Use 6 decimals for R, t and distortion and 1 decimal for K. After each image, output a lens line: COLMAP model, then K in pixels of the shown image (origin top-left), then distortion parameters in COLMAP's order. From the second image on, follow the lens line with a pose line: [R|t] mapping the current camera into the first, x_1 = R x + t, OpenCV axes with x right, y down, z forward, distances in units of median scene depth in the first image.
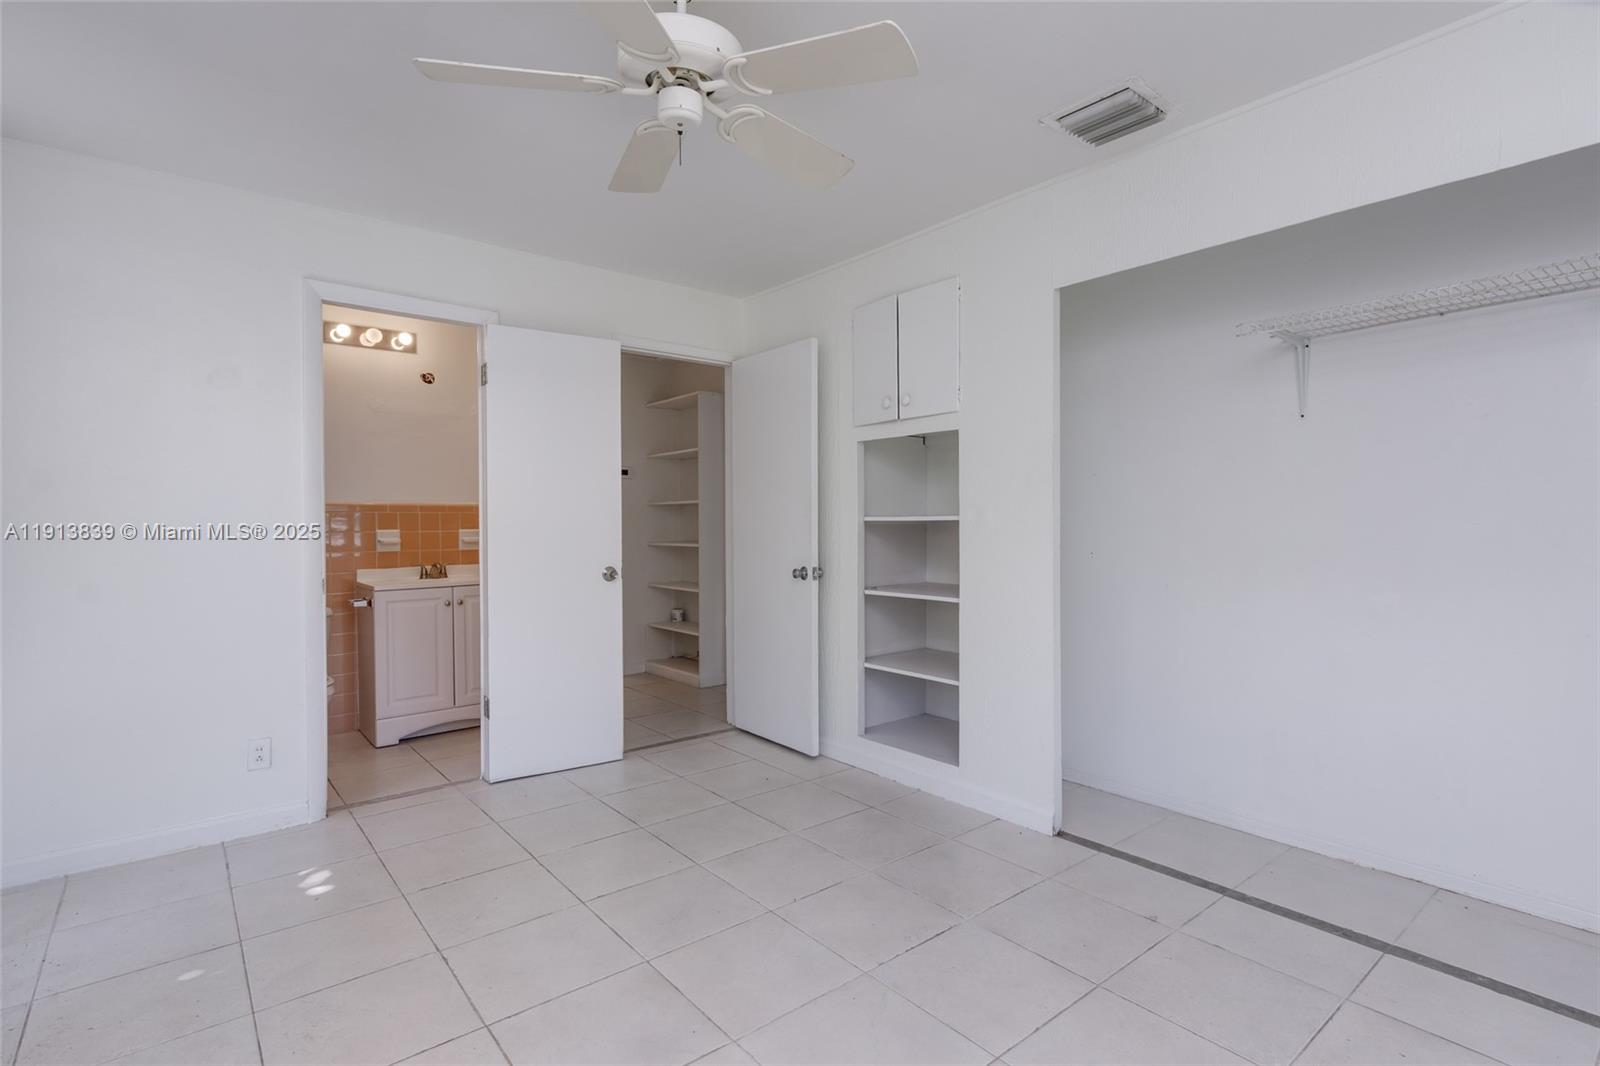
lens RADIAL K [[756.0, 0, 806.5], [0, 756.0, 530.9], [0, 0, 1]] dist [0.007553, 0.000107]
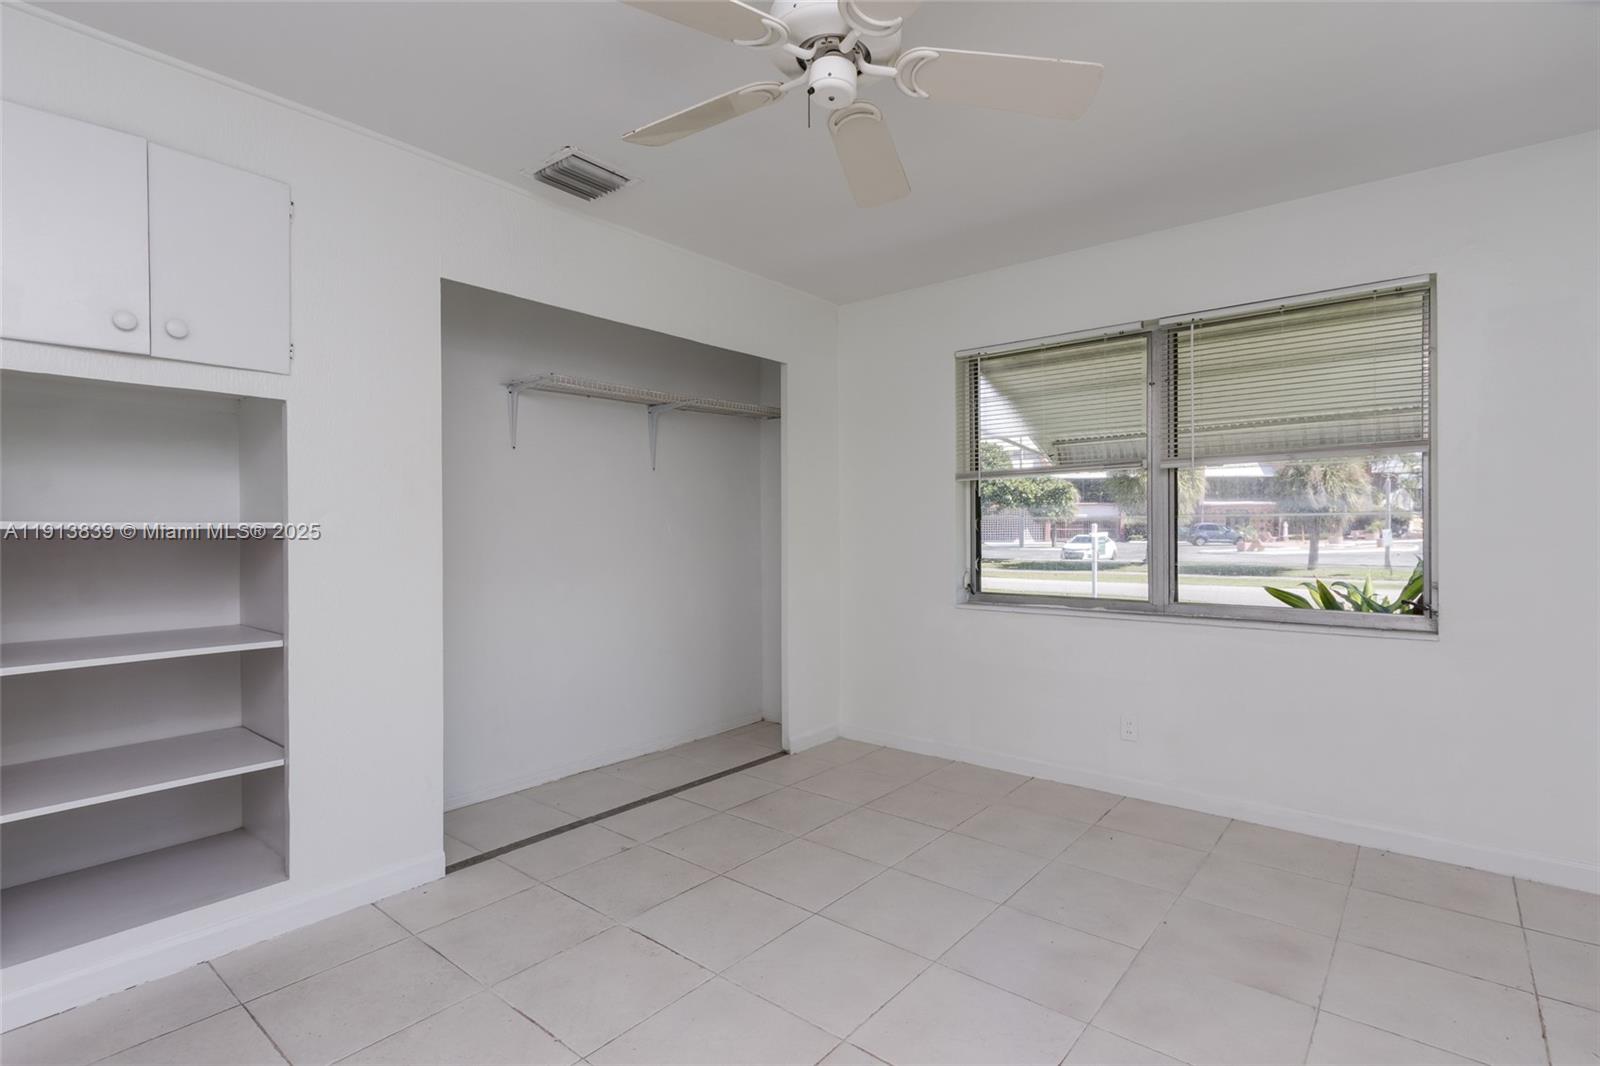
lens RADIAL K [[756.0, 0, 806.5], [0, 756.0, 530.9], [0, 0, 1]] dist [0.007553, 0.000107]
pose [[-0.180626, 0.001743, 0.983550, -0.680194], [0.011093, 0.999938, 0.000265, -0.008194], [-0.983489, 0.010959, -0.180634, 0.763302]]
